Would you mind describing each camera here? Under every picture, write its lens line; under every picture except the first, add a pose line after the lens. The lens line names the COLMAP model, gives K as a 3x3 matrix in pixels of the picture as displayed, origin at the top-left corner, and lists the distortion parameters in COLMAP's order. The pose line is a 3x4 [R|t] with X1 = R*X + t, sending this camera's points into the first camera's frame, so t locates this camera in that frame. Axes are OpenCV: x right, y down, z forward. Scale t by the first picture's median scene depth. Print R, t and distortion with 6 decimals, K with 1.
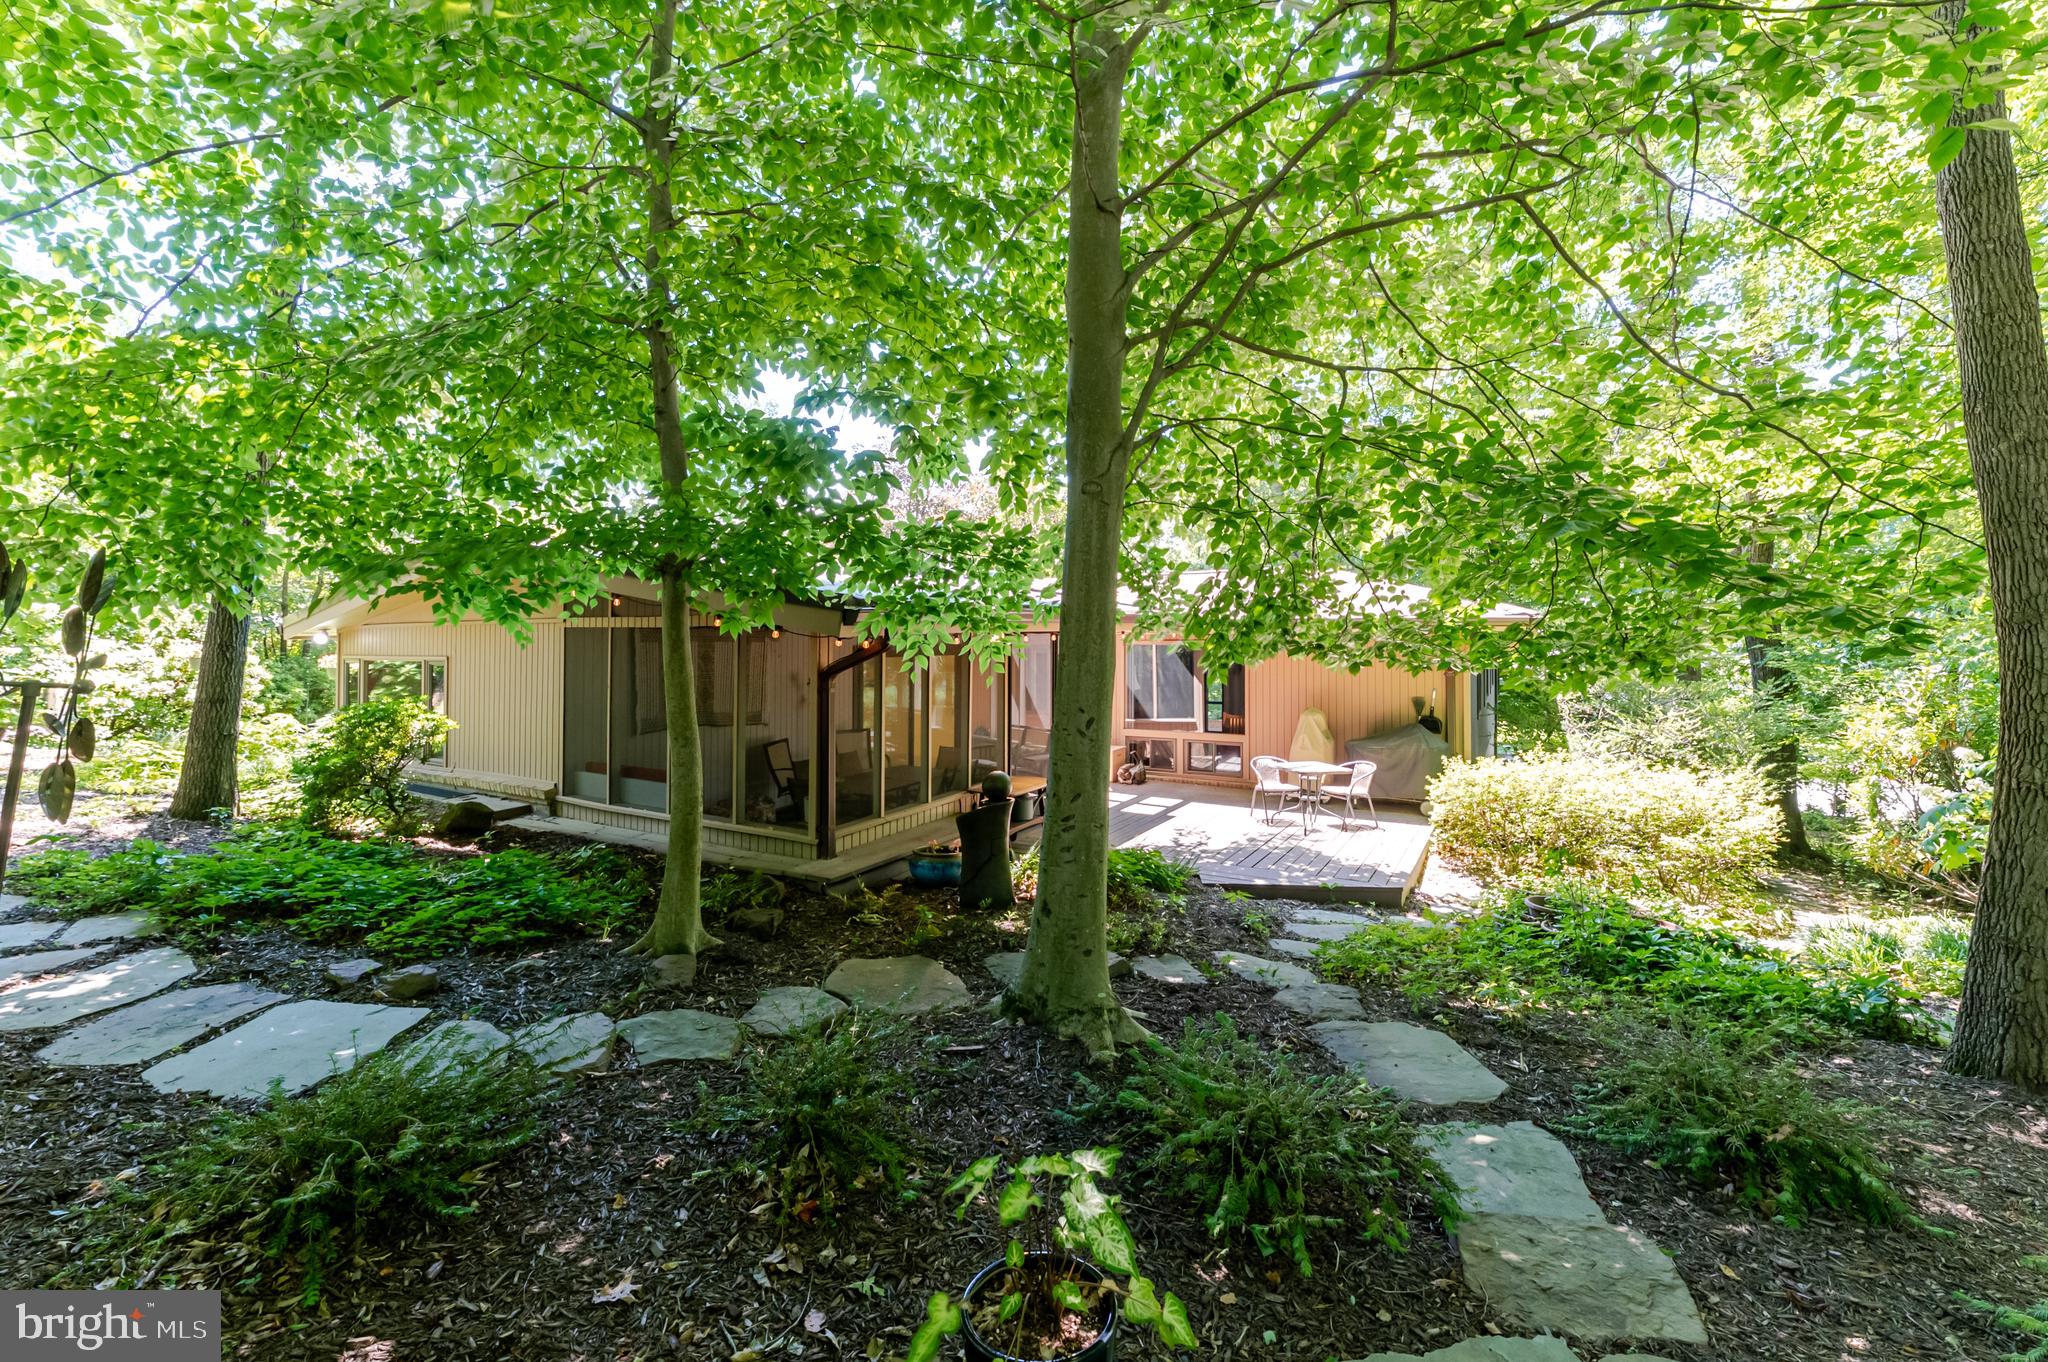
lens RADIAL K [[819.2, 0, 1036.1], [0, 819.2, 689.1], [0, 0, 1]] dist [0.001065, -0.000021]
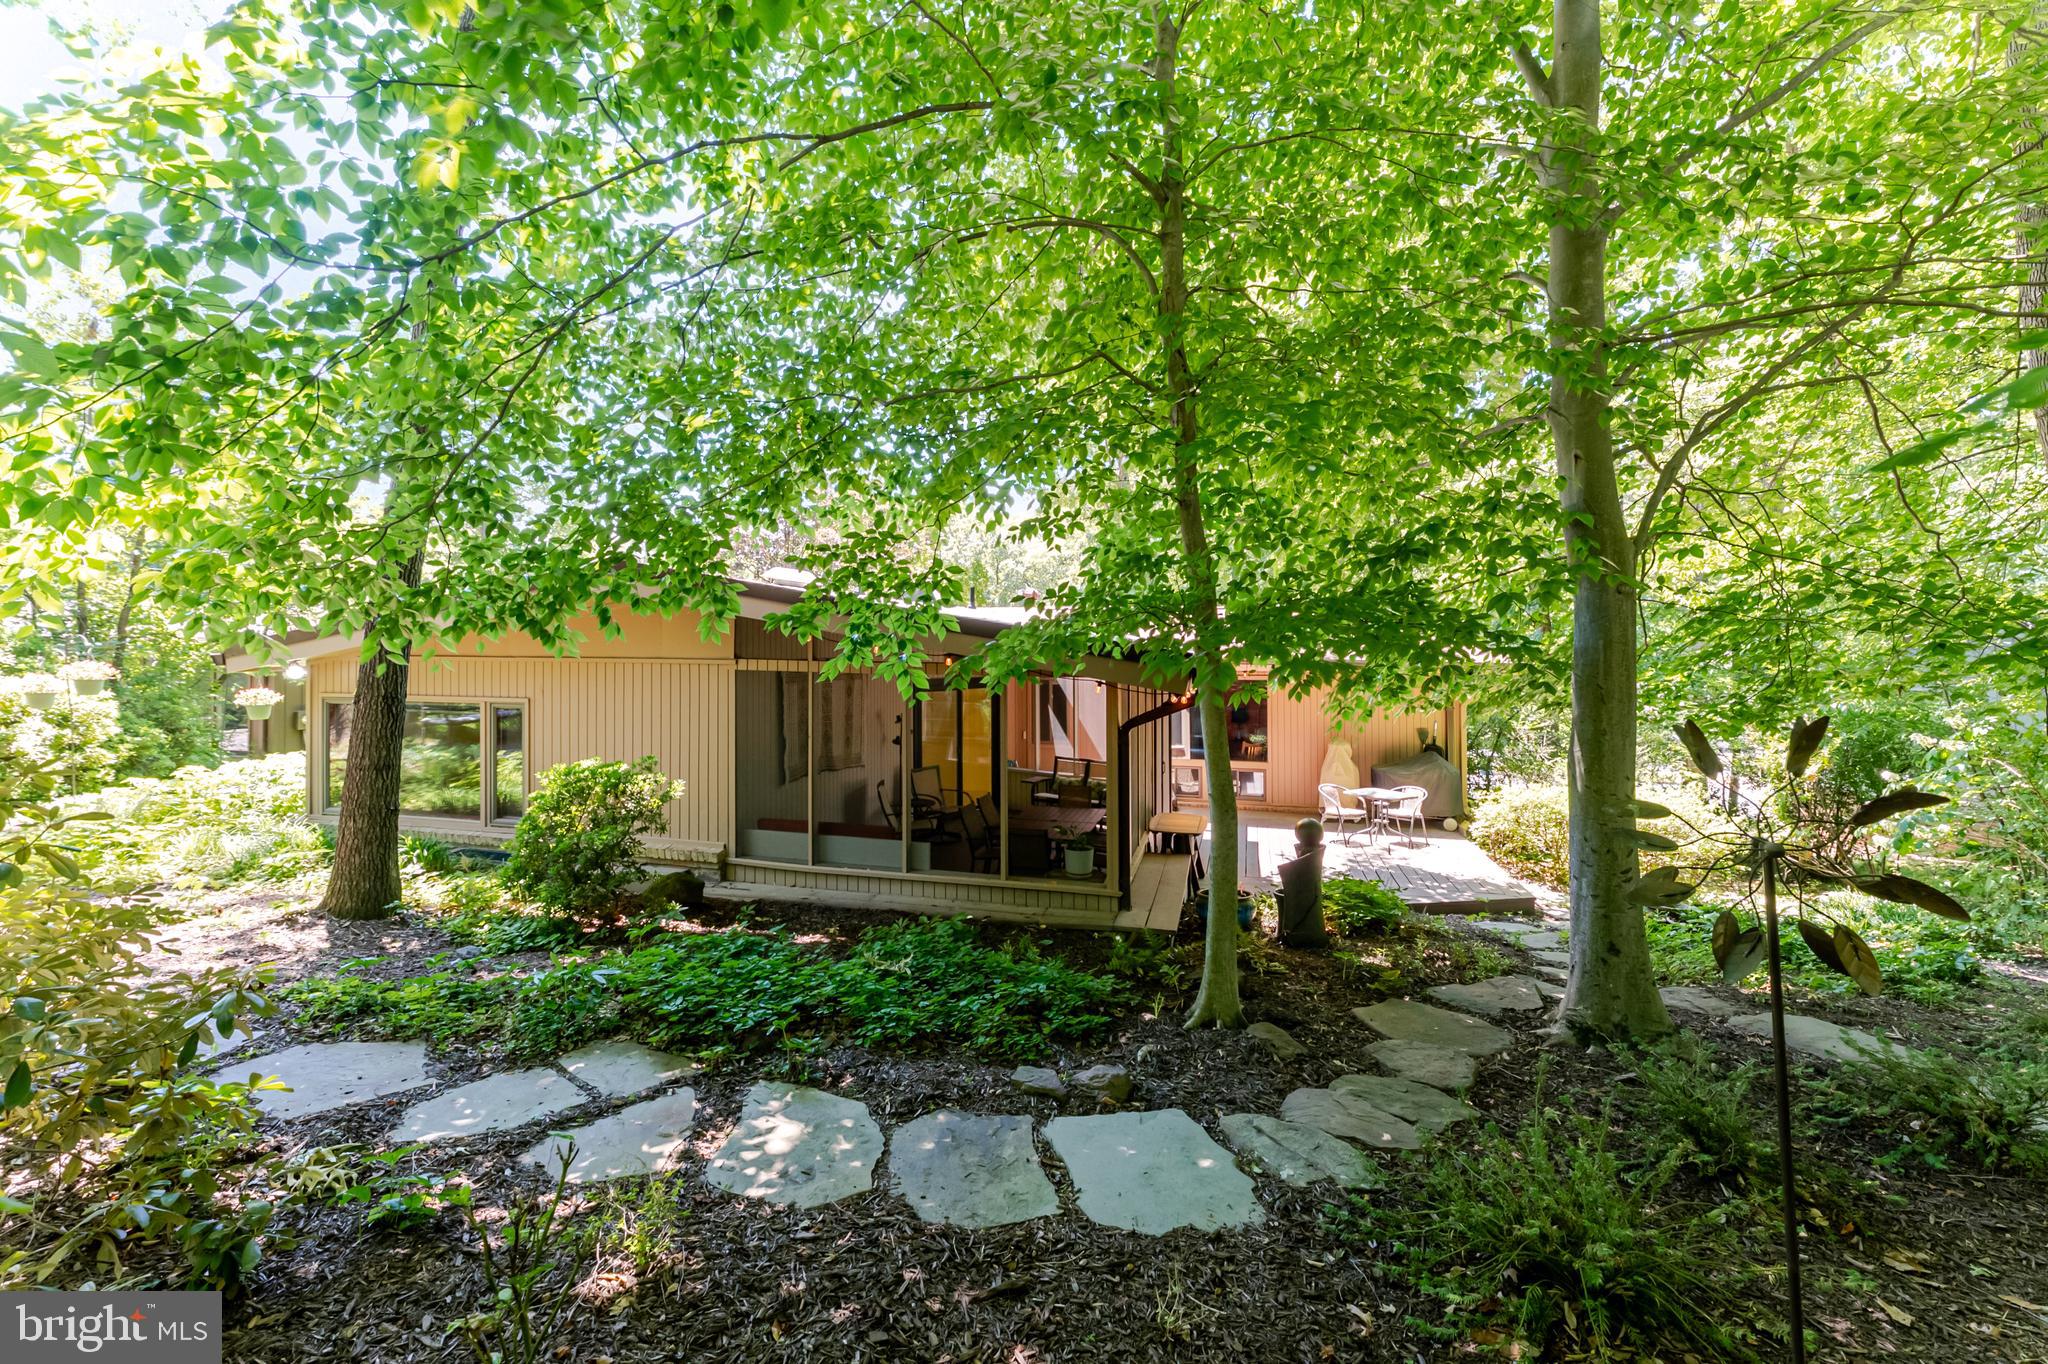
lens RADIAL K [[819.2, 0, 1036.1], [0, 819.2, 690.1], [0, 0, 1]] dist [0.001065, -0.000021]
pose [[0.960287, 0.000793, 0.279013, -0.513373], [0.004020, 0.999853, -0.016678, -0.034564], [-0.278985, 0.017137, 0.960142, 0.056721]]
